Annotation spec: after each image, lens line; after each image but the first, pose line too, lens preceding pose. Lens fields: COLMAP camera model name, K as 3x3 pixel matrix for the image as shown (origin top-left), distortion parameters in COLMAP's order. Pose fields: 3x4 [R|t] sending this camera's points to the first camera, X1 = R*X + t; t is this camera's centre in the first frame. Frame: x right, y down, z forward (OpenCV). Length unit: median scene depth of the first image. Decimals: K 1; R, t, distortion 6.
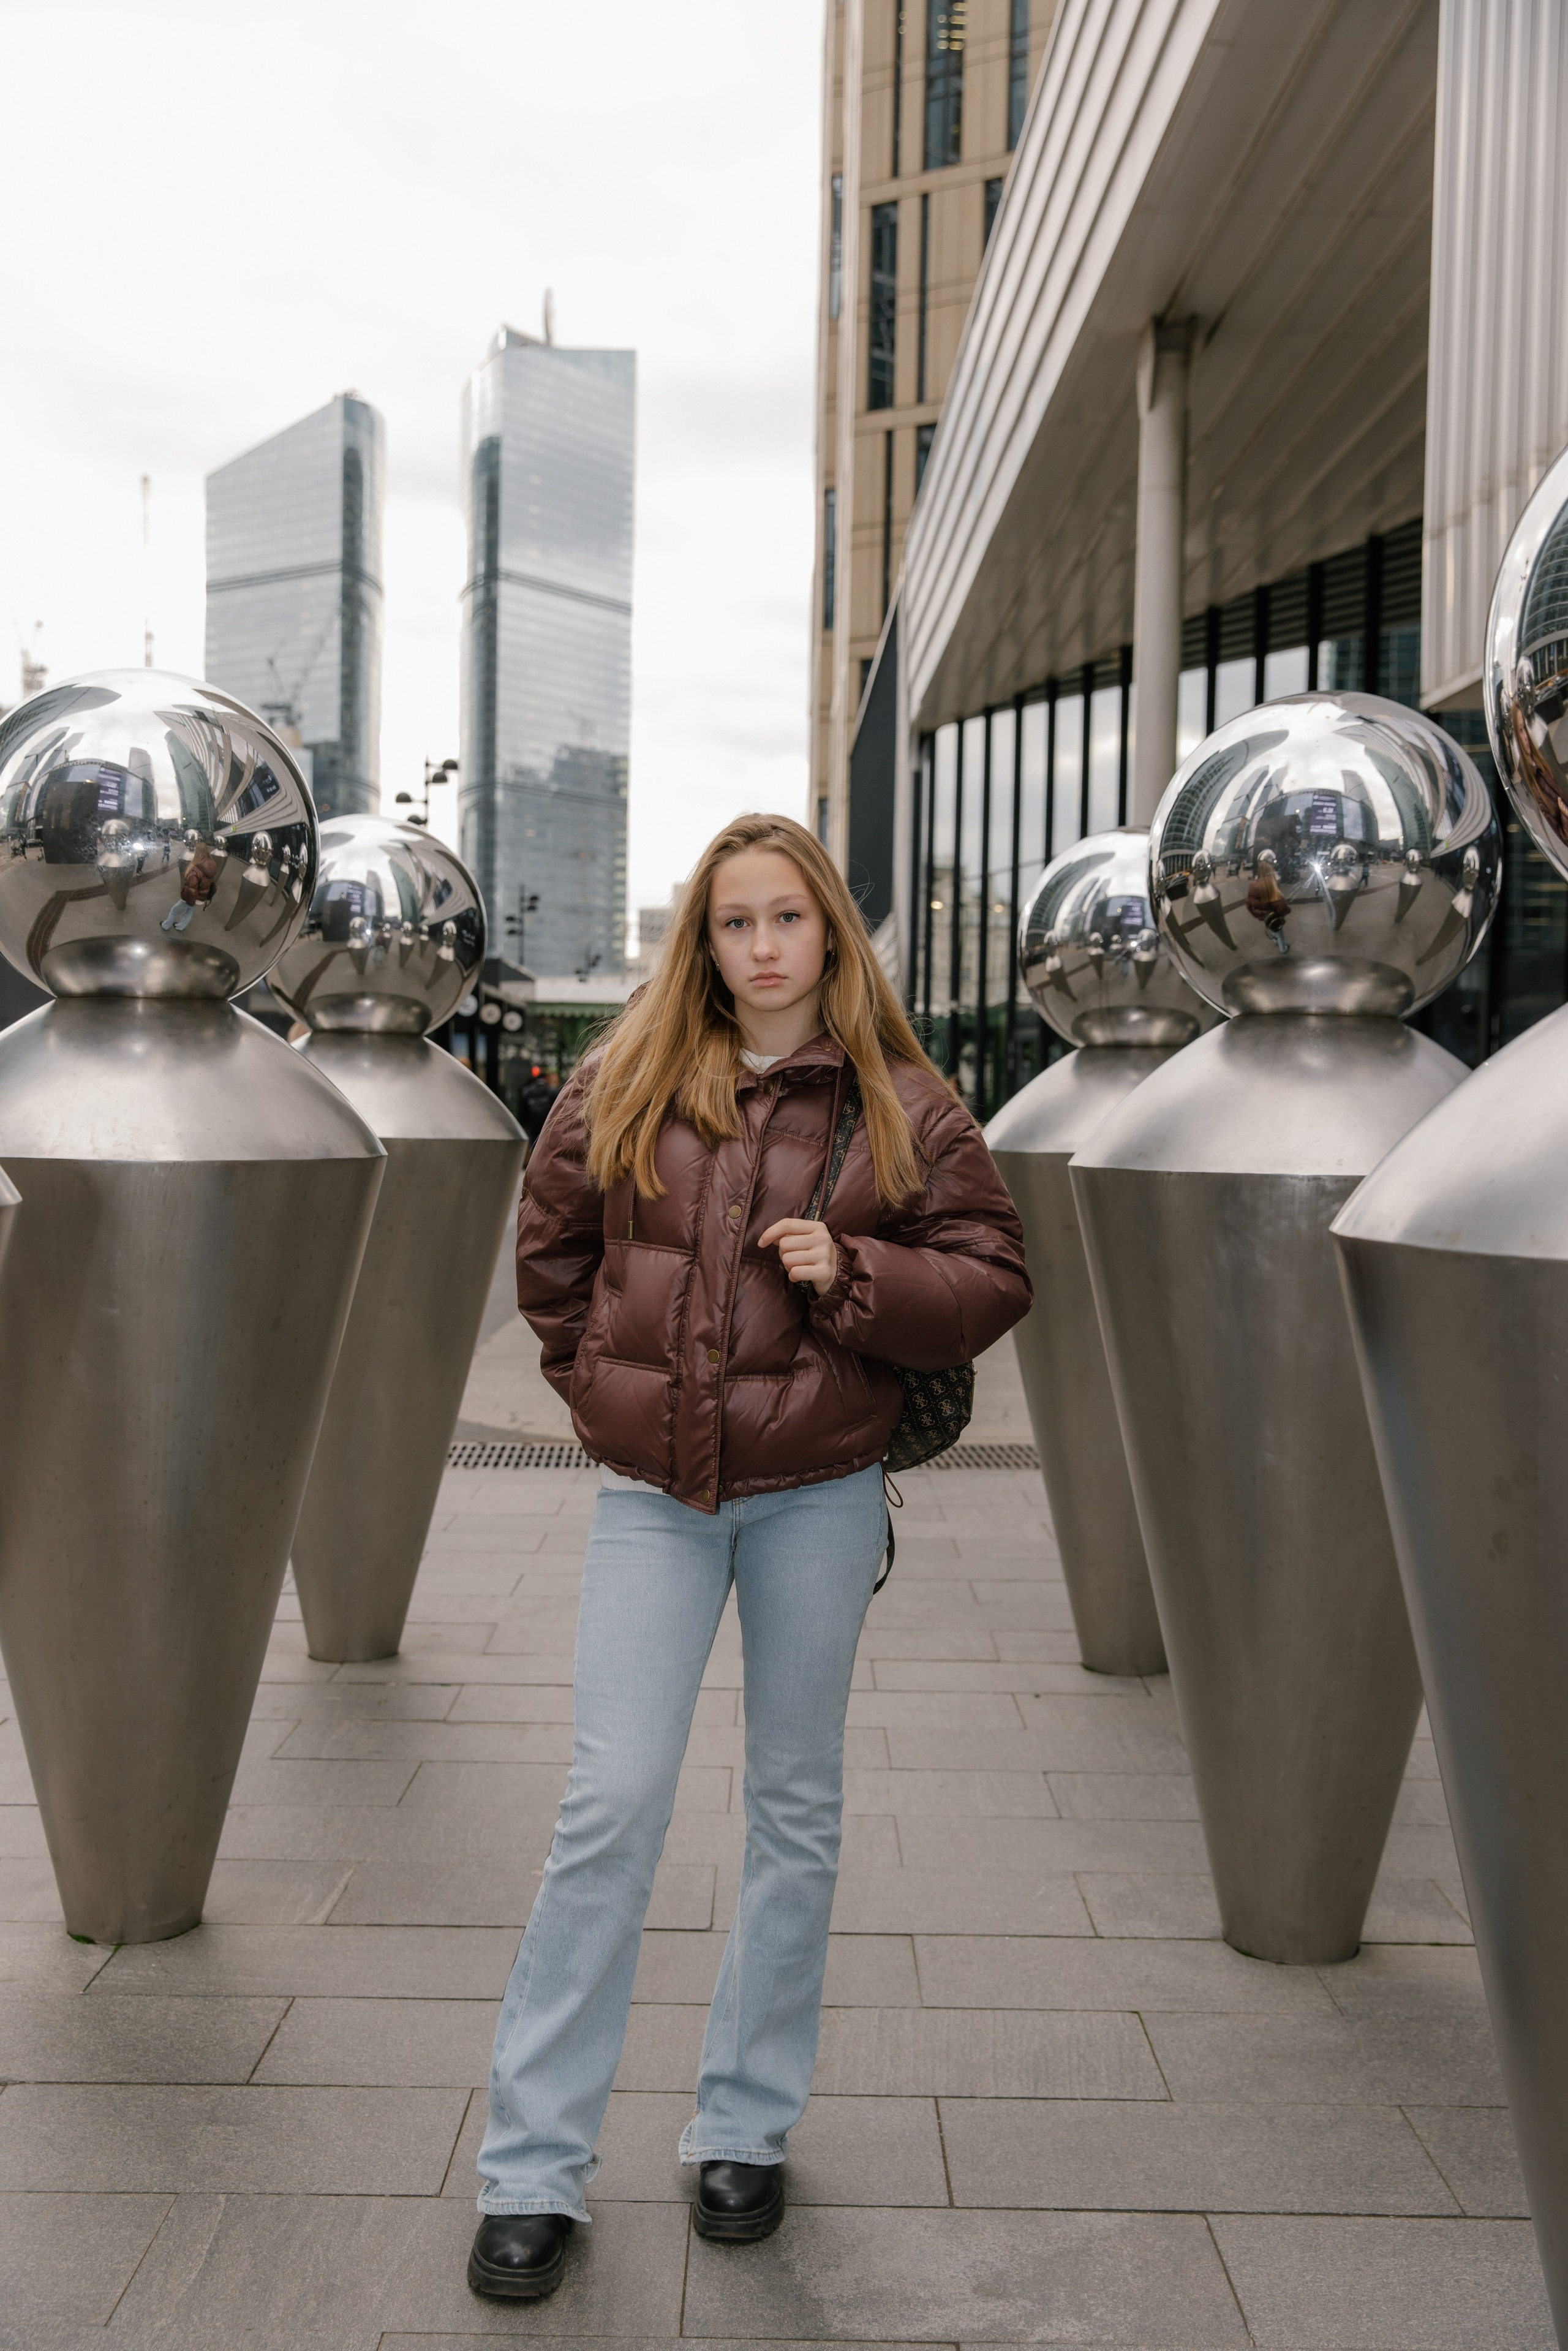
lens RADIAL K [[2283.7, 0, 763.6], [0, 2283.7, 1198.3], [0, 0, 1]] dist [0.020789, 0.016016]
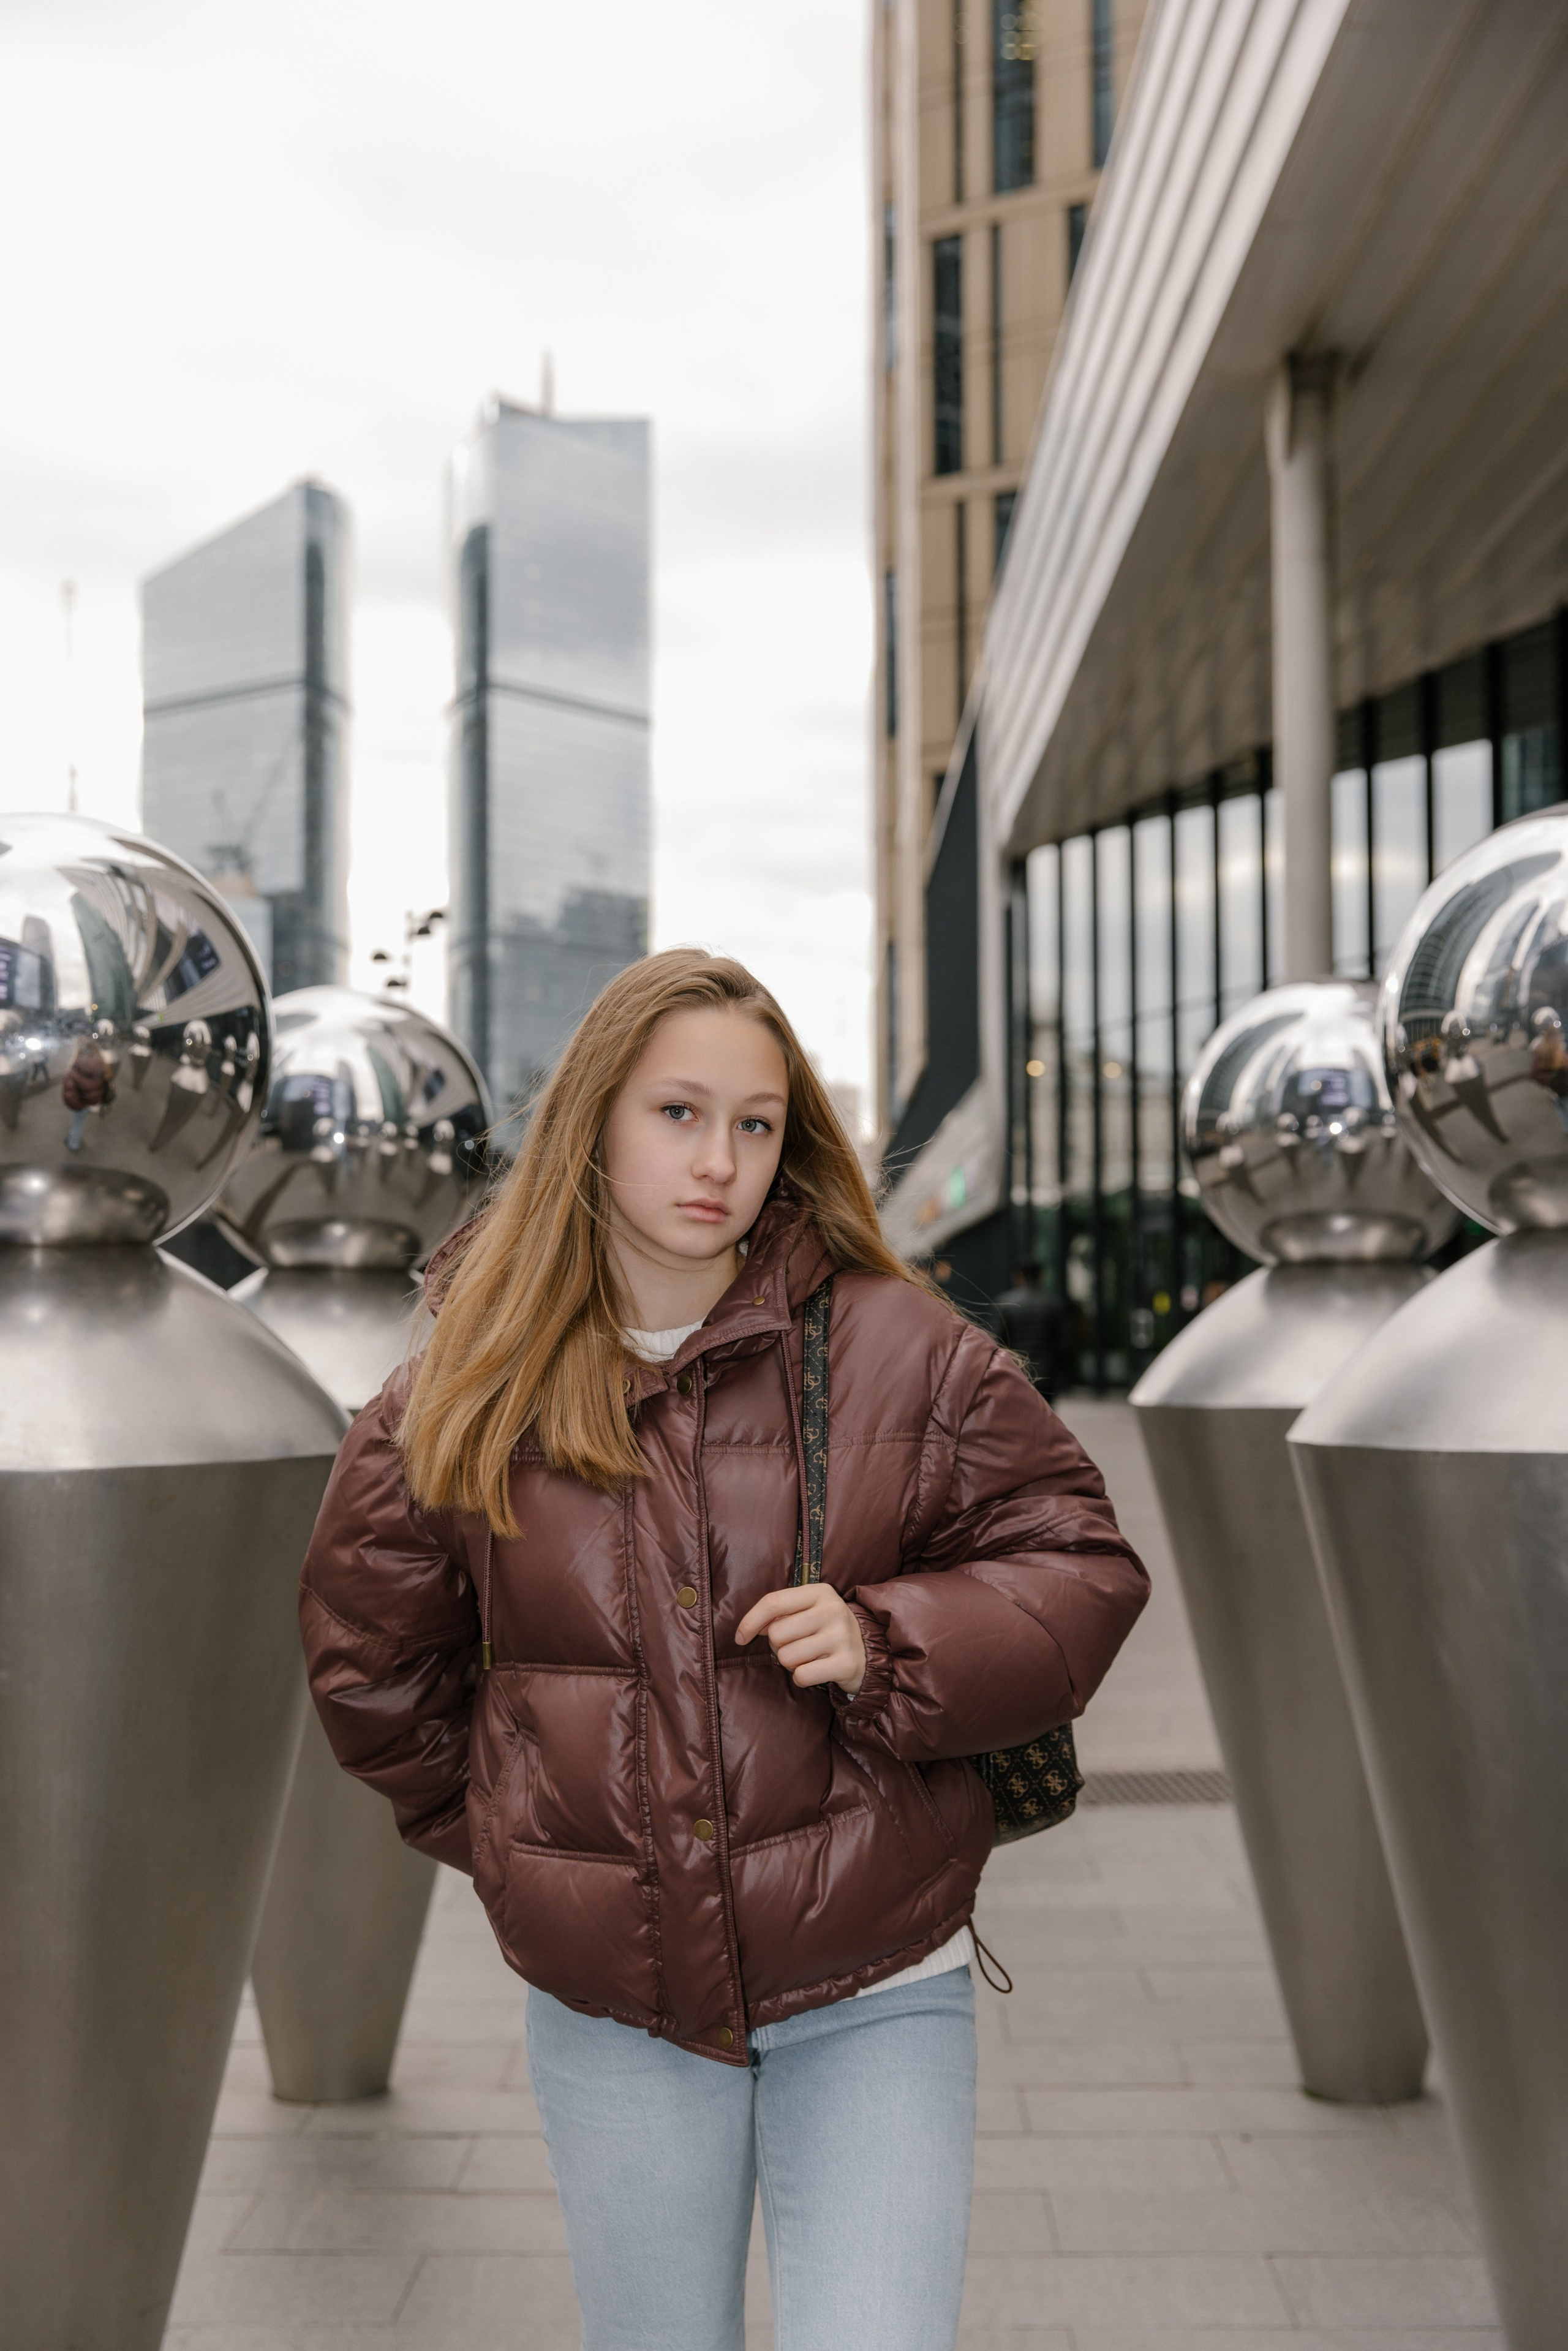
lens RADIAL K [[2807.3, 0, 750.0], [0, 2807.3, 1212.6], [0, 0, 1]] dist [-0.002542, -0.006345]
pose [[0.999361, -0.024976, -0.025581, -0.010600], [0.022914, 0.996695, -0.077931, -0.014470], [0.027442, 0.077295, 0.996631, 0.061227]]
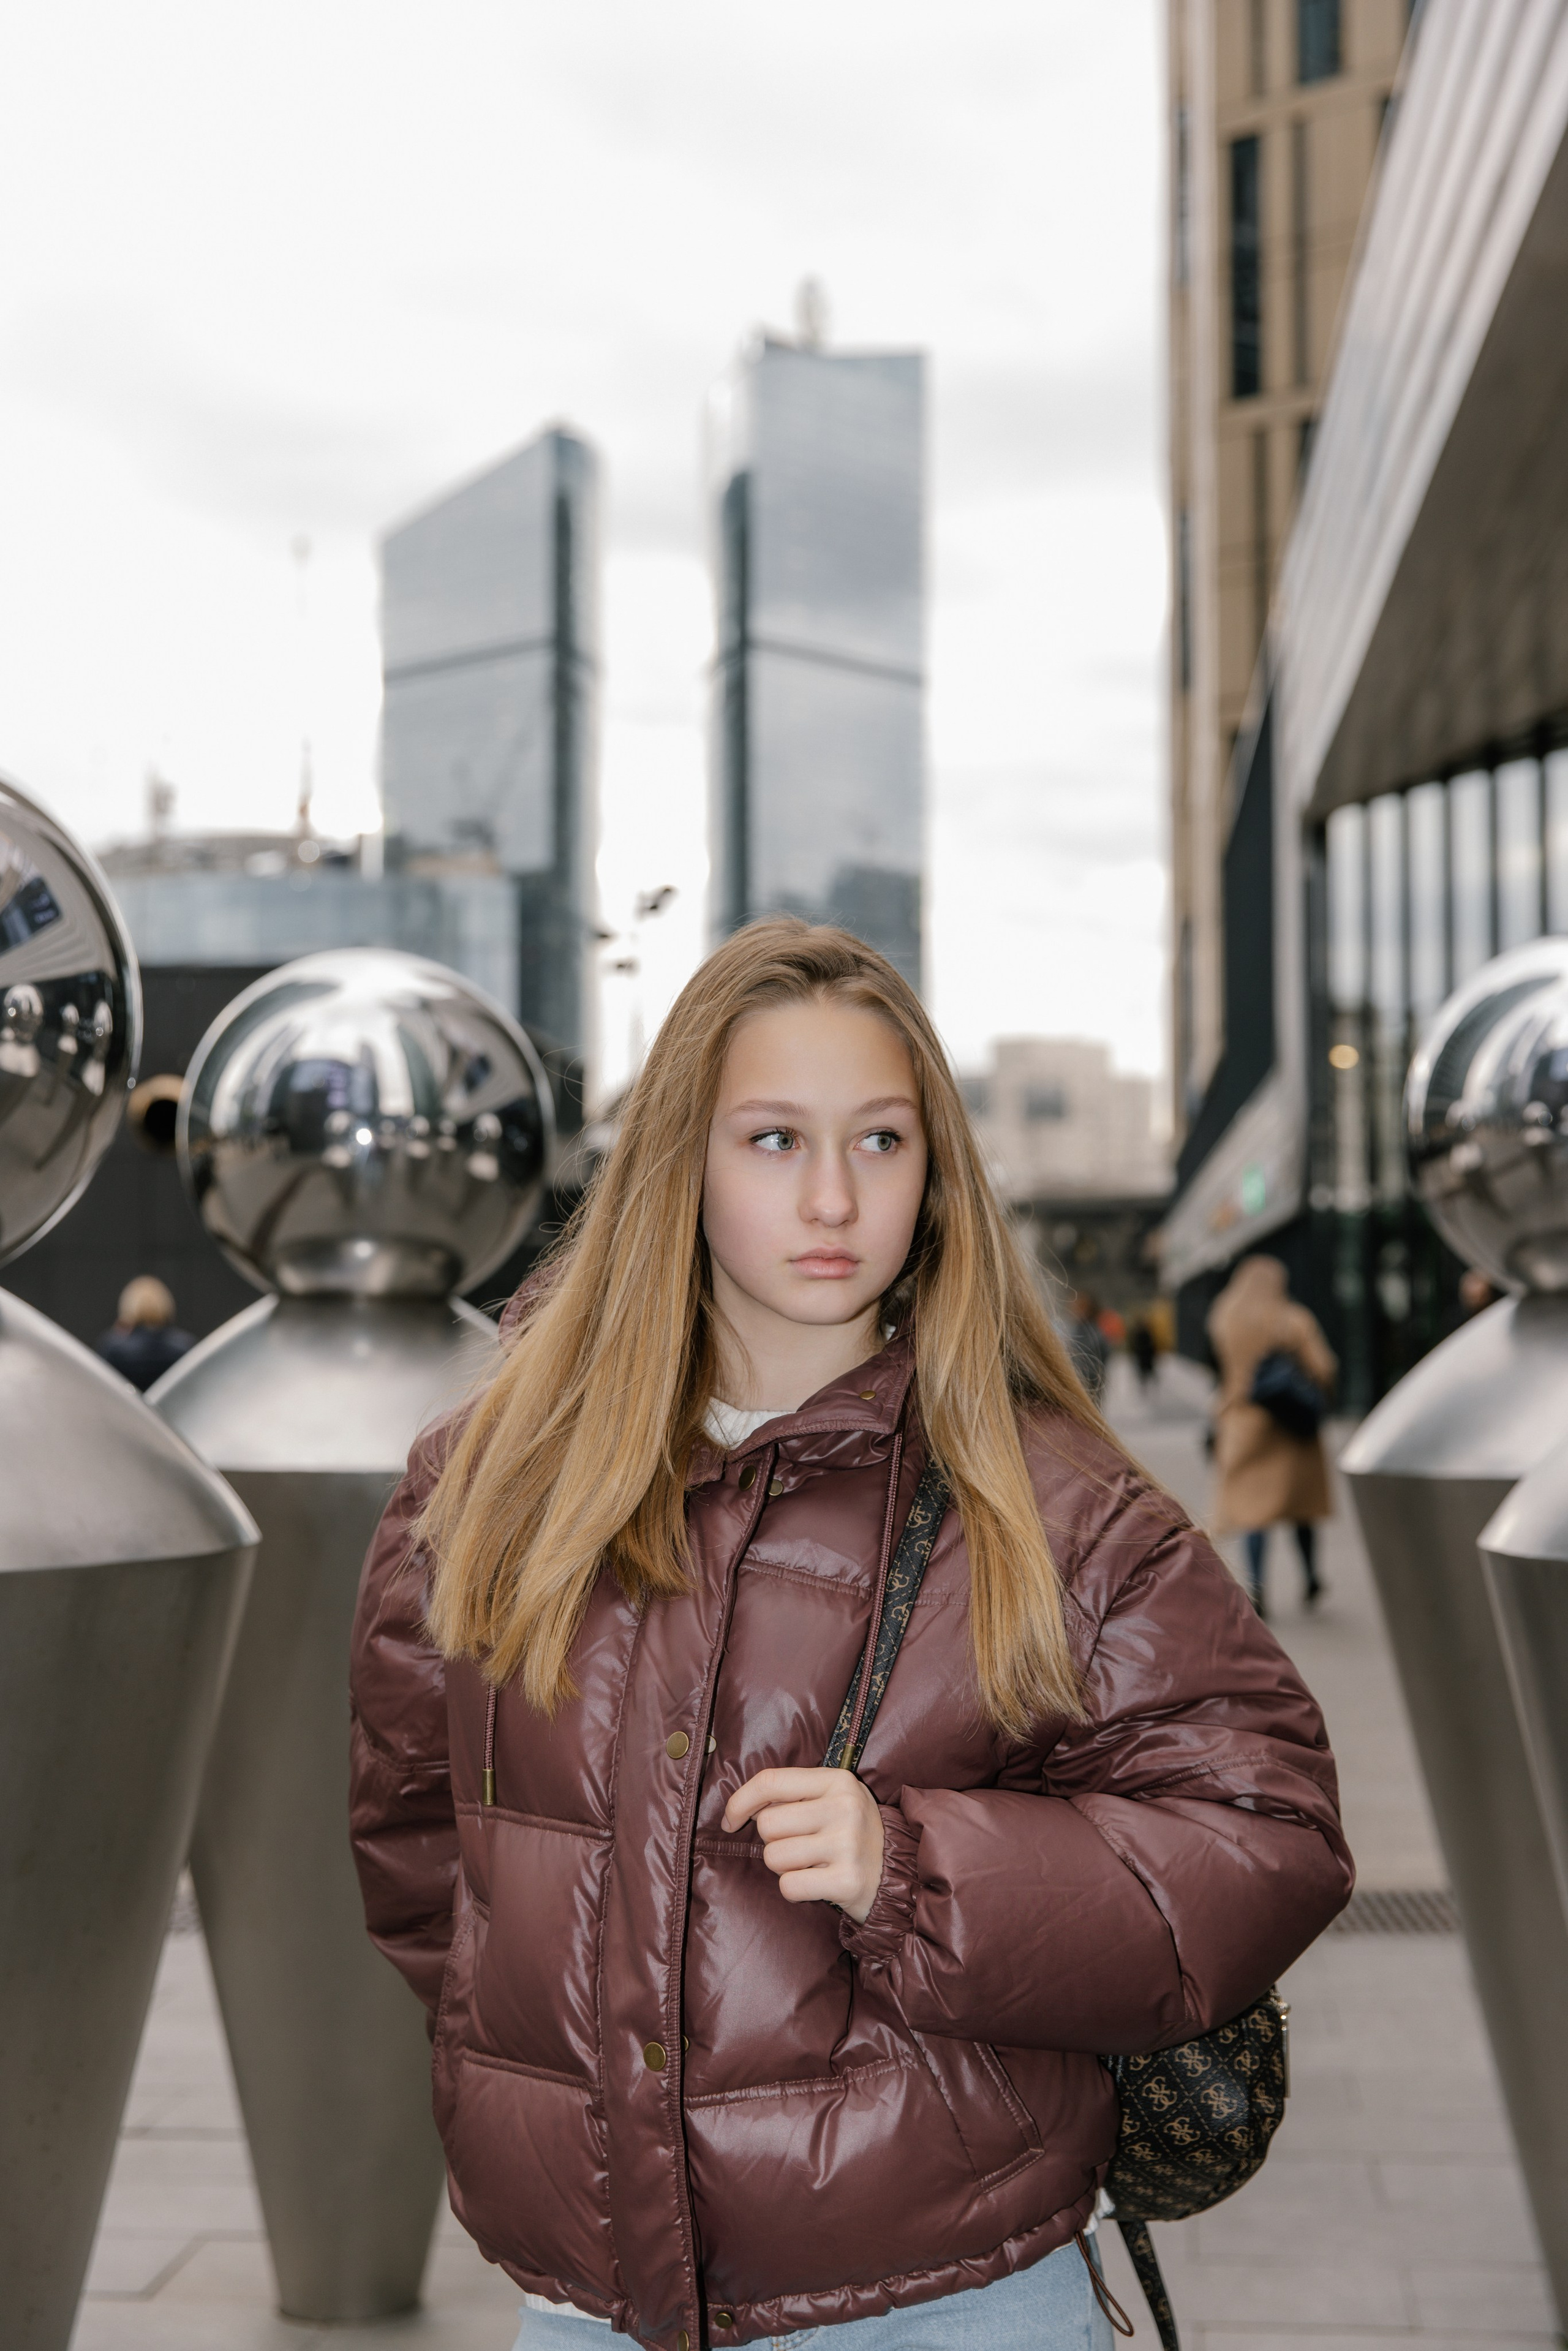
lens RADIAL K [[3037.1, 0, 786.5], [0, 3037.1, 1203.1], [0, 0, 1]] dist [0.007062, -0.017772]
pose [[0.993577, -0.025228, -0.110309, 0.036149], [0.016016, 0.996369, -0.083614, -0.026330], [0.112018, 0.081310, 0.990374, 0.184141]]
